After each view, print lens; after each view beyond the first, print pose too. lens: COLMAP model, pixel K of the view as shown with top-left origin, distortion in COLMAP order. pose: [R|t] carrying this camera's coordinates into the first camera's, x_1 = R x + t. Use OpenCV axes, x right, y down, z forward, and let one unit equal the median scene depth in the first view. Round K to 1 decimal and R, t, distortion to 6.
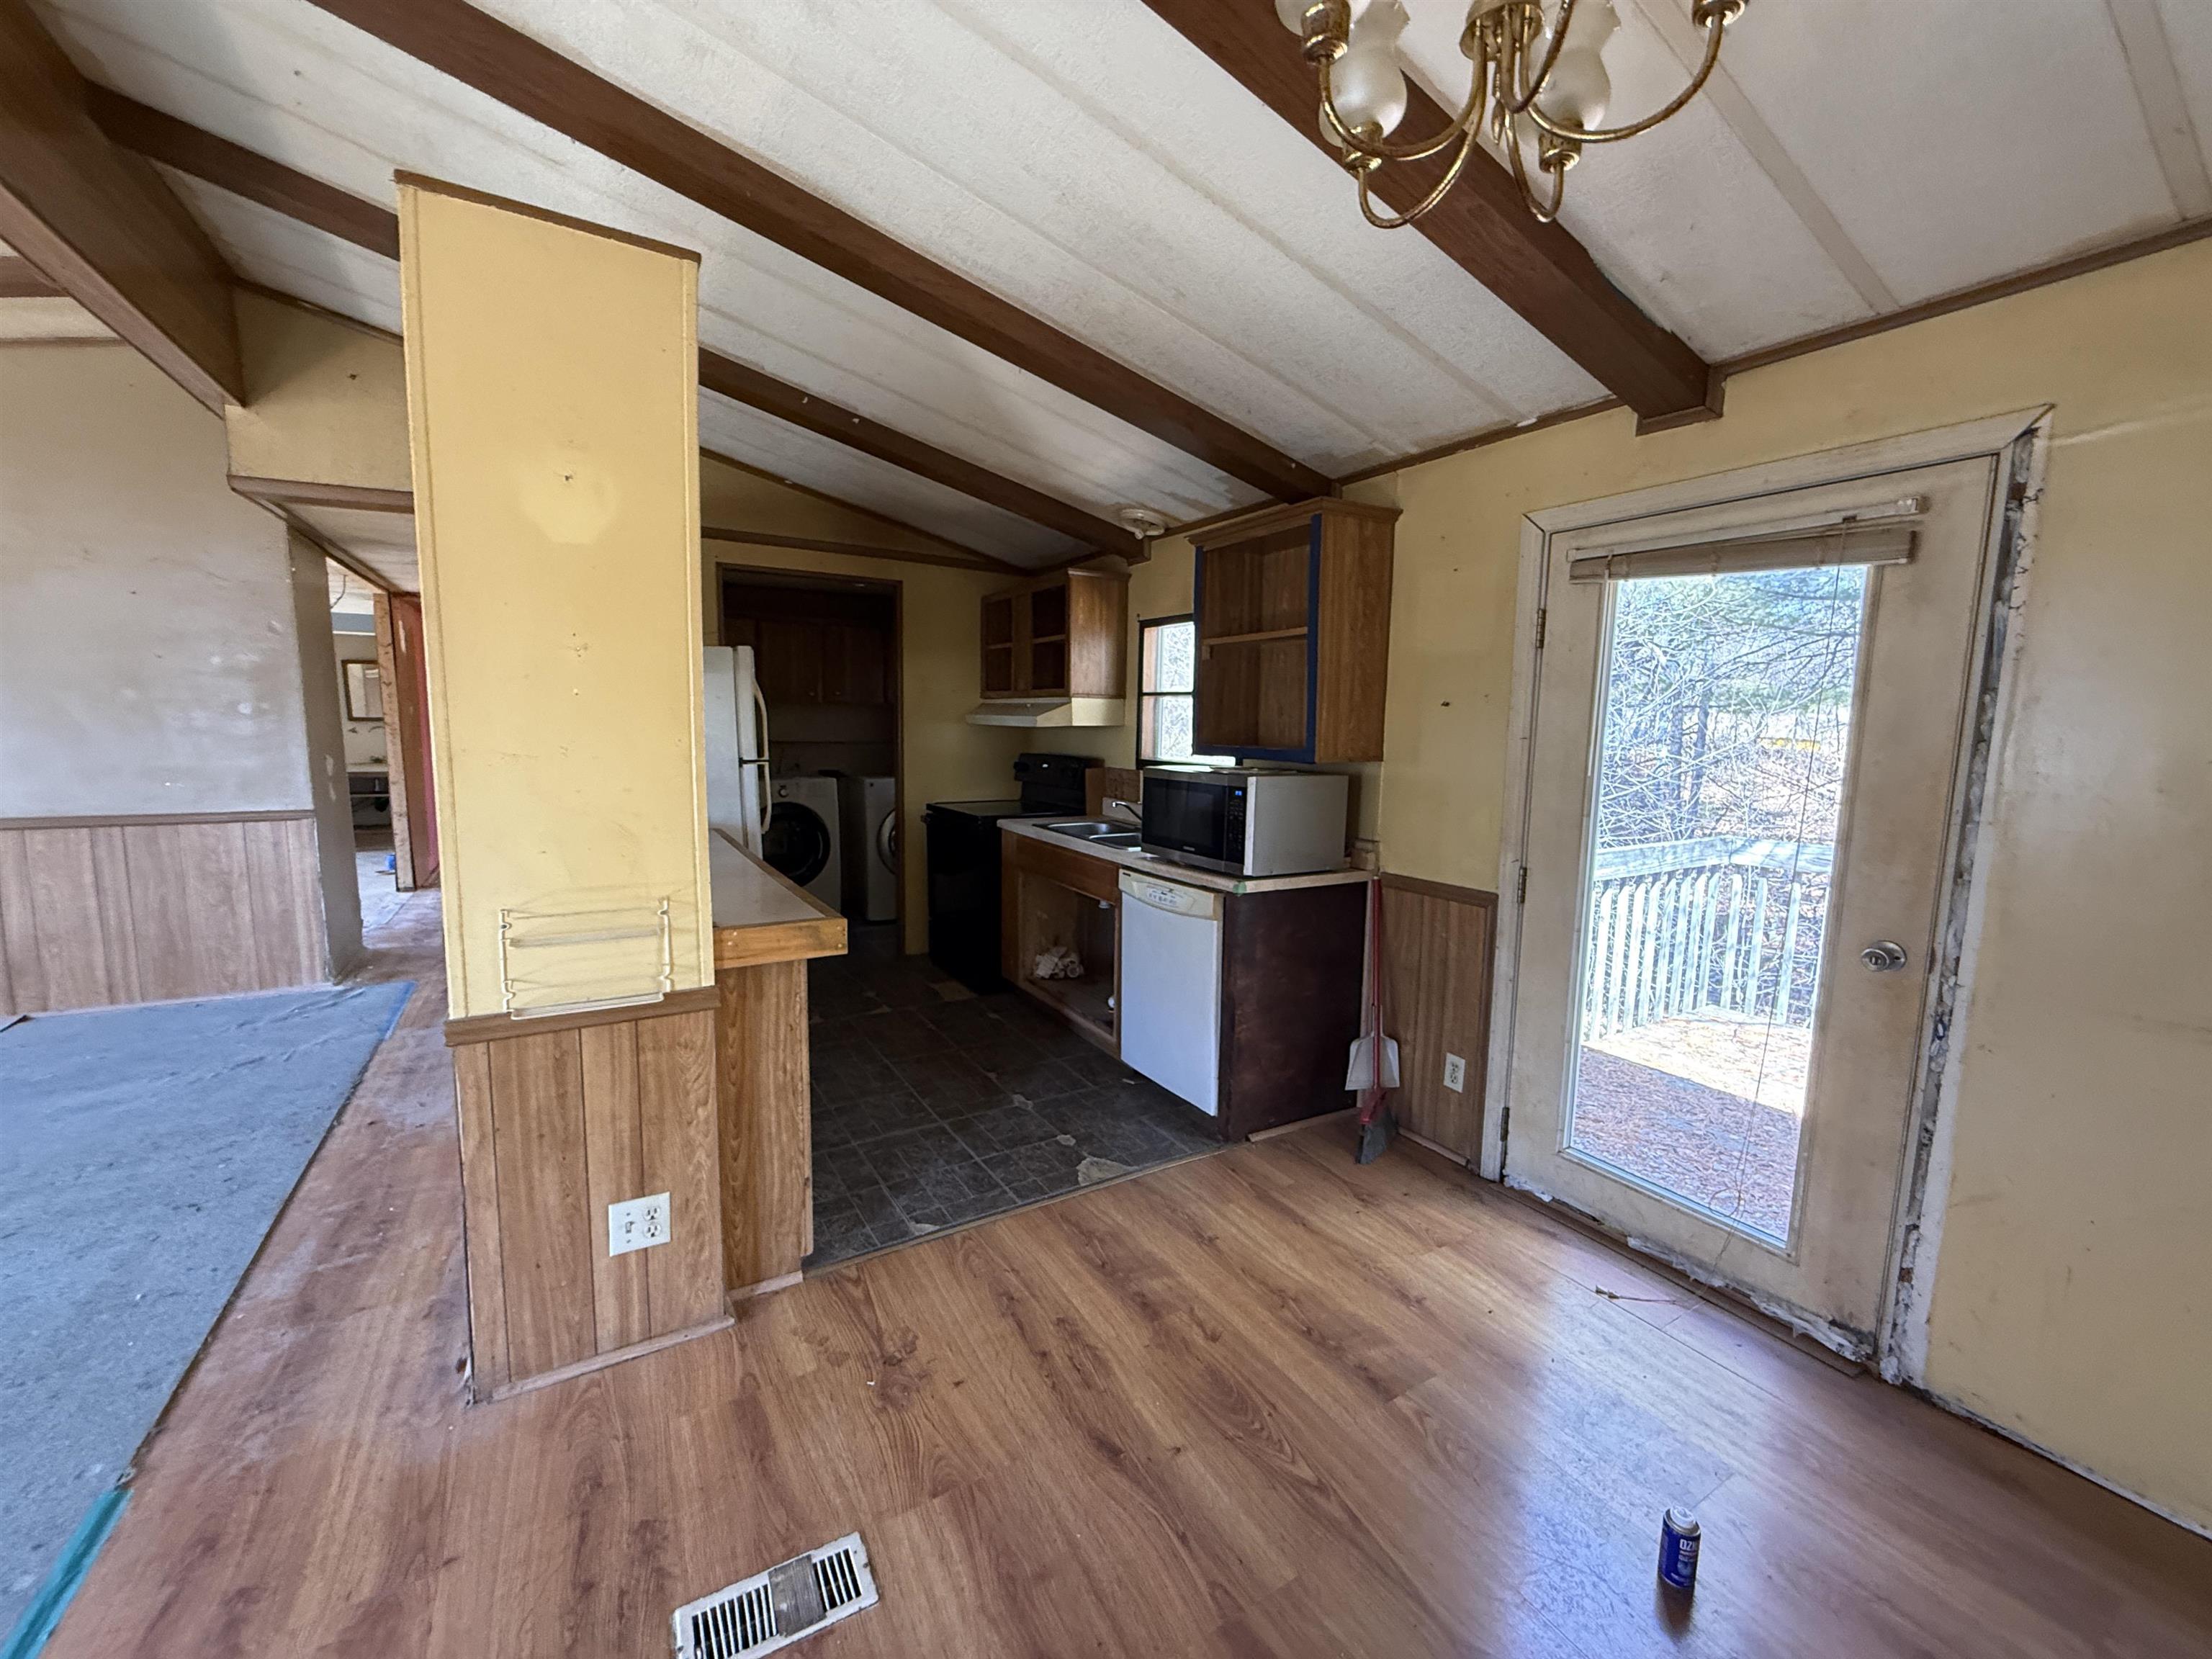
lens RADIAL K [[877.4, 0, 1100.7], [0, 877.4, 829.2], [0, 0, 1]] dist [-0.000755, -0.000491]
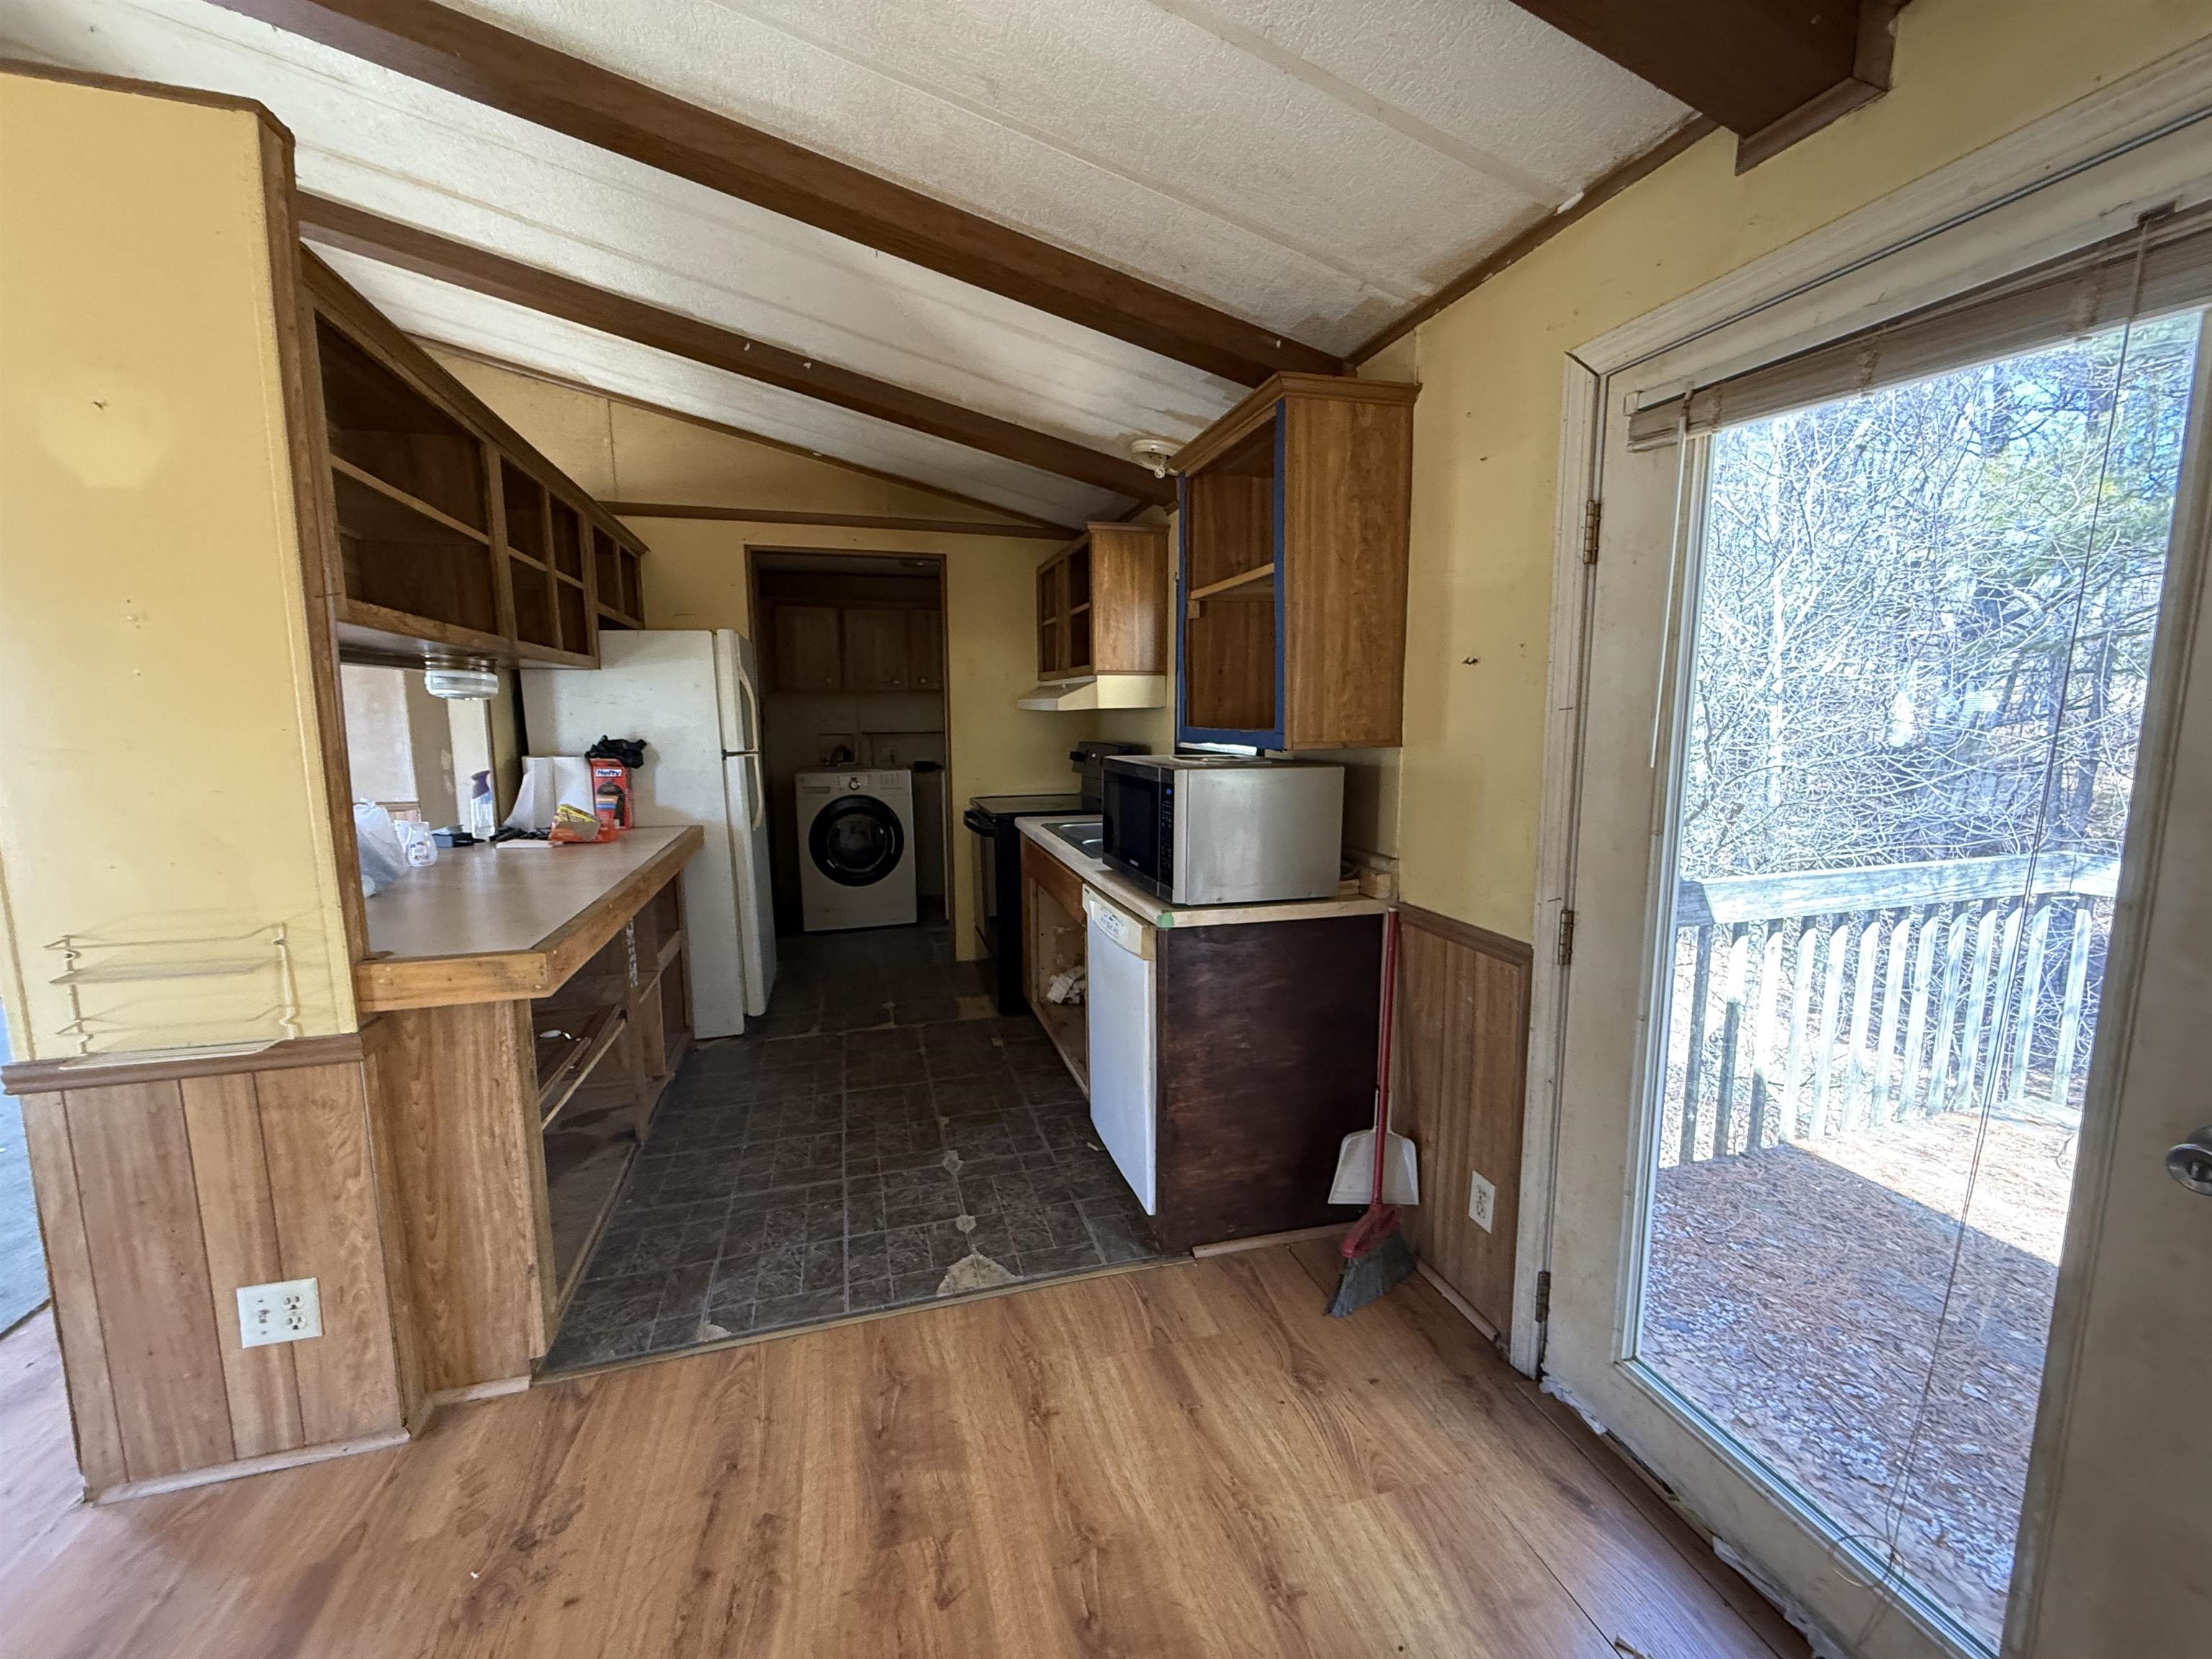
lens RADIAL K [[877.4, 0, 1100.7], [0, 877.4, 829.2], [0, 0, 1]] dist [-0.000755, -0.000491]
pose [[0.966387, 0.014115, -0.256704, 0.344379], [-0.010921, 0.999844, 0.013867, -0.022685], [0.256860, -0.010597, 0.966391, 0.319284]]
